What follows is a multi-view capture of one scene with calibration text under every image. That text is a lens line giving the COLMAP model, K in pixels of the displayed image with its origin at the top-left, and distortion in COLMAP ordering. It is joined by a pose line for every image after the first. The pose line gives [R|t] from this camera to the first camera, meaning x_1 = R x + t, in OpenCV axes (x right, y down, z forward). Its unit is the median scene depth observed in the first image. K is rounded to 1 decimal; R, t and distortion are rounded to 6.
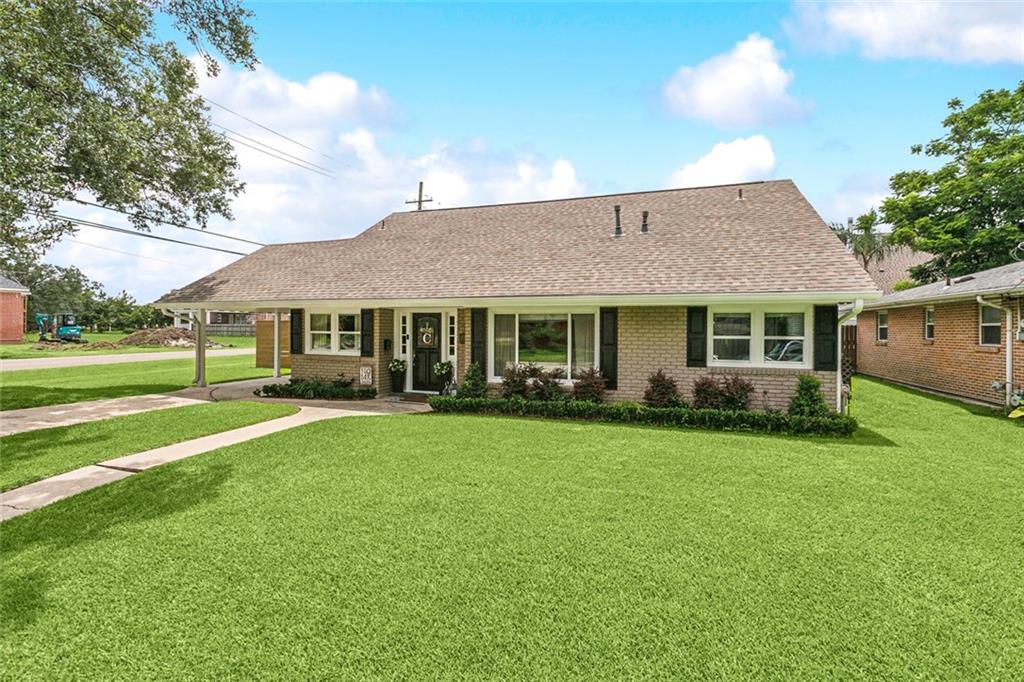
lens RADIAL K [[458.8, 0, 512.1], [0, 458.8, 331.3], [0, 0, 1]] dist [-0.002583, 0.000240]
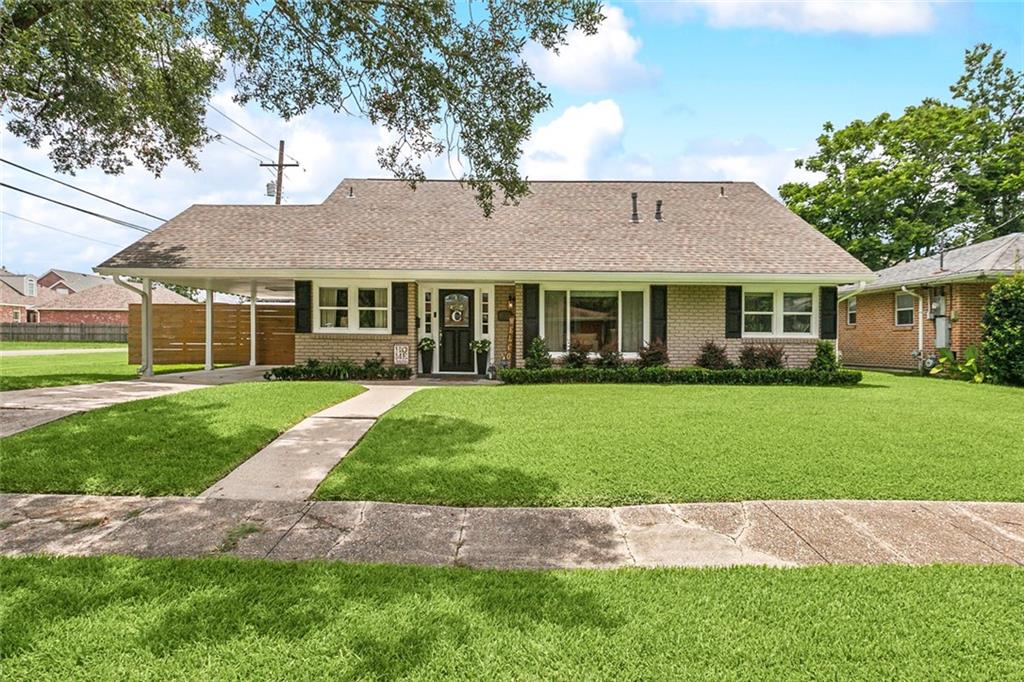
lens RADIAL K [[552.9, 0, 513.1], [0, 552.9, 345.1], [0, 0, 1]] dist [-0.004349, 0.000197]
pose [[0.949866, -0.001607, 0.312653, -0.445818], [-0.001460, 0.999953, 0.009572, 0.065632], [-0.312654, -0.009549, 0.949819, -0.123791]]
